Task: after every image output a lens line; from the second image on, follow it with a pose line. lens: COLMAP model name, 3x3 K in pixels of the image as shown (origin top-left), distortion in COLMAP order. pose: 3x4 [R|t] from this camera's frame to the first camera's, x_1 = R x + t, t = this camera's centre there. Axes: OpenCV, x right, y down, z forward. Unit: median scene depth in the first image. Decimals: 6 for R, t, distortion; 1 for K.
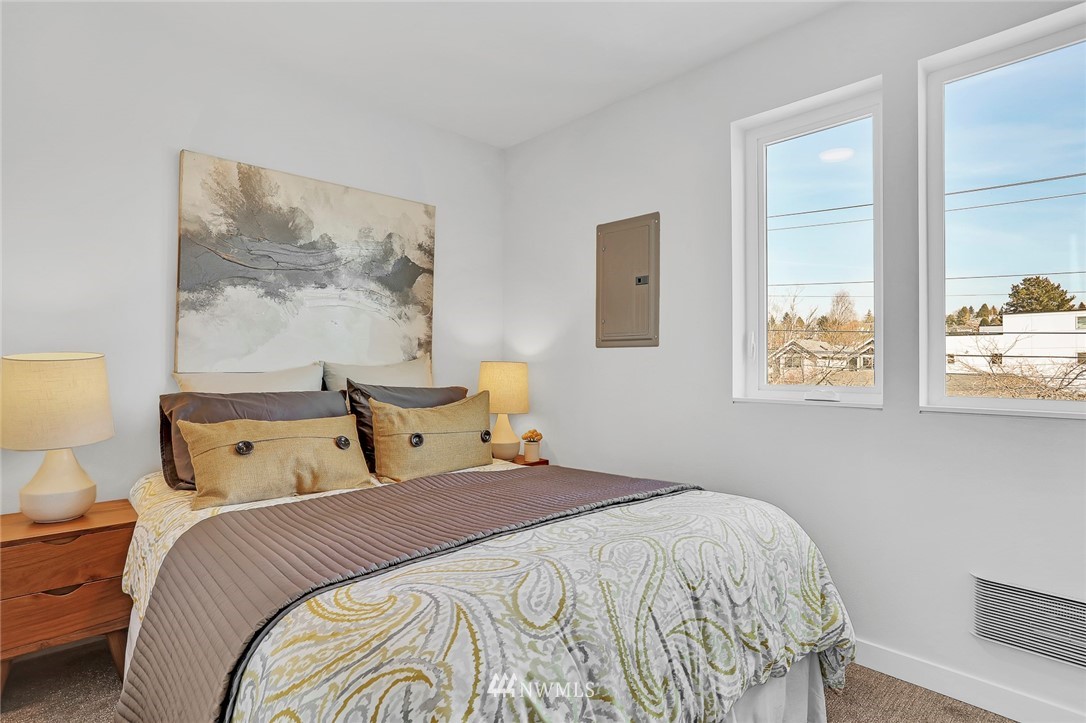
lens RADIAL K [[537.6, 0, 543.0], [0, 537.6, 361.5], [0, 0, 1]] dist [-0.014112, 0.000339]
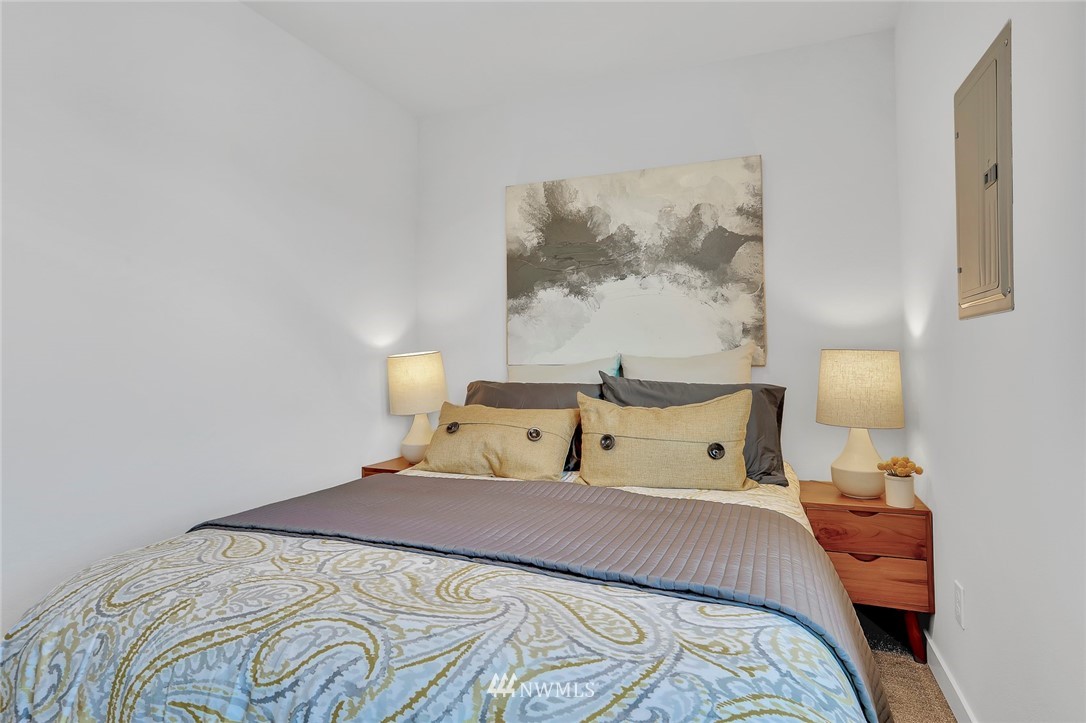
lens RADIAL K [[550.8, 0, 535.7], [0, 550.8, 349.8], [0, 0, 1]] dist [-0.067290, 0.029049]
pose [[0.456979, -0.025351, -0.889116, 0.470246], [0.015345, 0.999670, -0.020616, 0.012482], [0.889345, -0.004222, 0.457217, 0.454414]]
